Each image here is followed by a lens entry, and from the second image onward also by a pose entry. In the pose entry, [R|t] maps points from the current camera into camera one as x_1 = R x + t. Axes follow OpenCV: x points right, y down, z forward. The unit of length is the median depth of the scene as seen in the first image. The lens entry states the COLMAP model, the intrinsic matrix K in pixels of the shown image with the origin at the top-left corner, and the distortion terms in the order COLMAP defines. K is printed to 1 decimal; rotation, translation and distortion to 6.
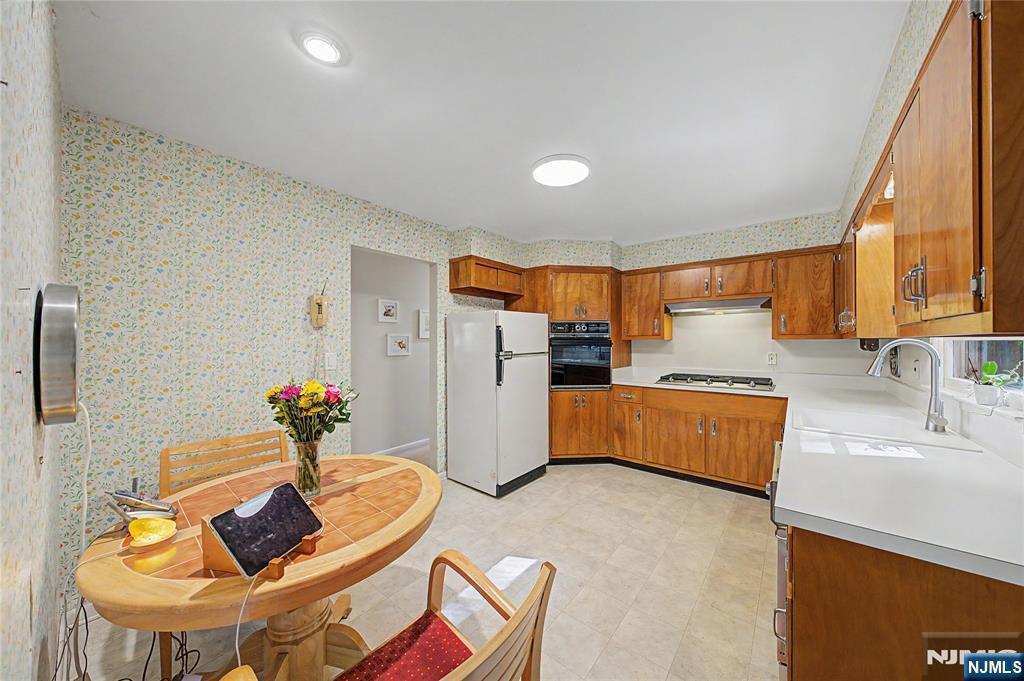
lens RADIAL K [[349.1, 0, 512.5], [0, 349.1, 340.1], [0, 0, 1]] dist [-0.003267, 0.000187]
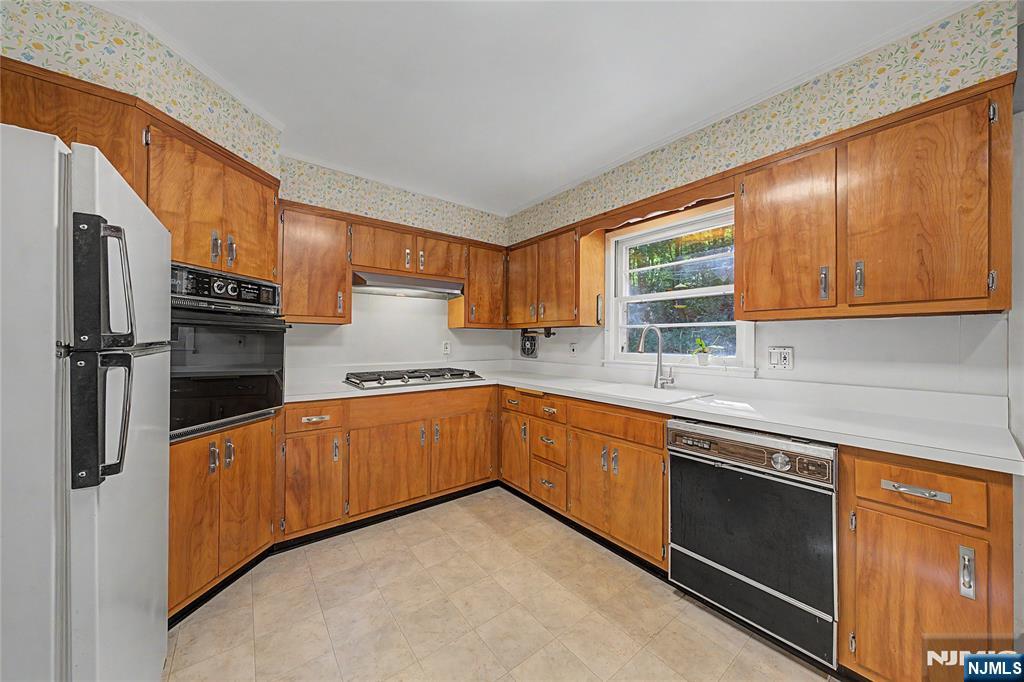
lens RADIAL K [[349.1, 0, 512.5], [0, 349.1, 340.6], [0, 0, 1]] dist [-0.003267, 0.000187]
pose [[0.232219, 0.001712, 0.972662, -0.162878], [-0.002358, 0.999997, -0.001197, 0.033630], [-0.972661, -0.002015, 0.232223, 0.600952]]
